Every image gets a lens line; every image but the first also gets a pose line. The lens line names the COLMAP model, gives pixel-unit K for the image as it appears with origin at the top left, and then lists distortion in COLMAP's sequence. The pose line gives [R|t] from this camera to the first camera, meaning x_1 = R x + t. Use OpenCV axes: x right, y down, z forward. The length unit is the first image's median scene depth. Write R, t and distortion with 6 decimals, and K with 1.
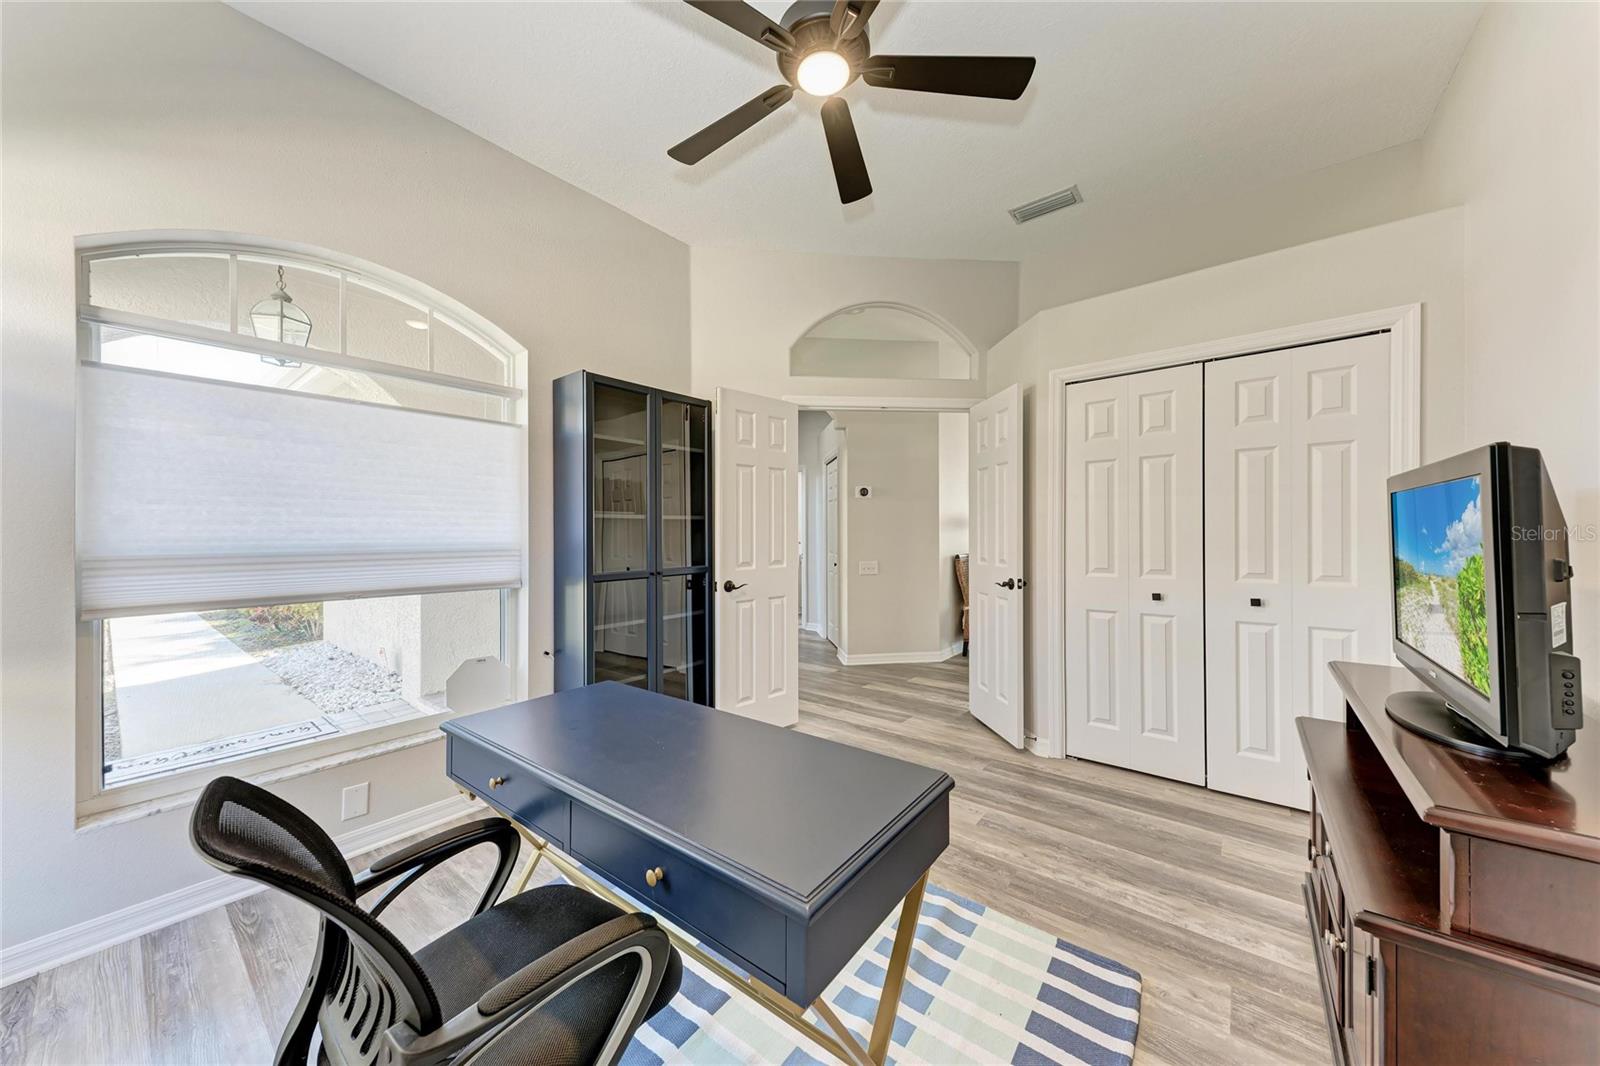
lens RADIAL K [[547.0, 0, 795.3], [0, 547.0, 534.1], [0, 0, 1]] dist [0.016347, -0.004086]
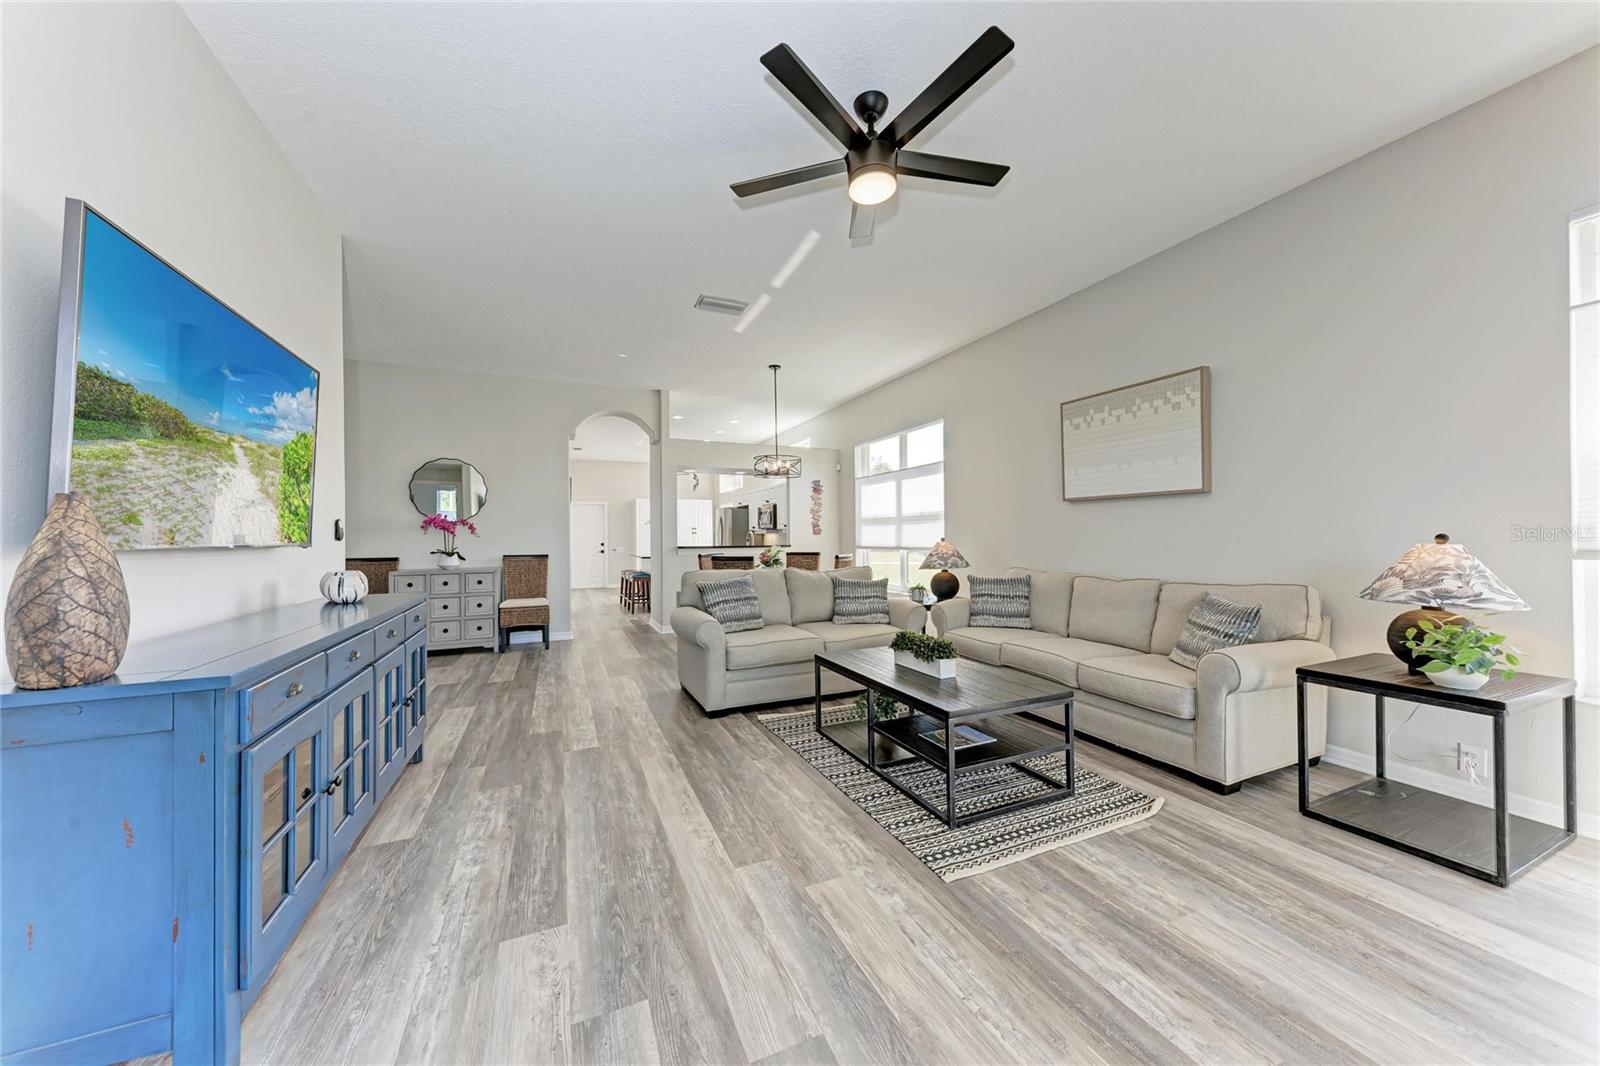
lens RADIAL K [[547.0, 0, 795.4], [0, 547.0, 536.2], [0, 0, 1]] dist [0.016347, -0.004086]
pose [[-0.464636, 0.011899, -0.885422, 0.683444], [0.011792, 0.999904, 0.007250, 0.102427], [0.885423, -0.007072, -0.464732, 0.962285]]
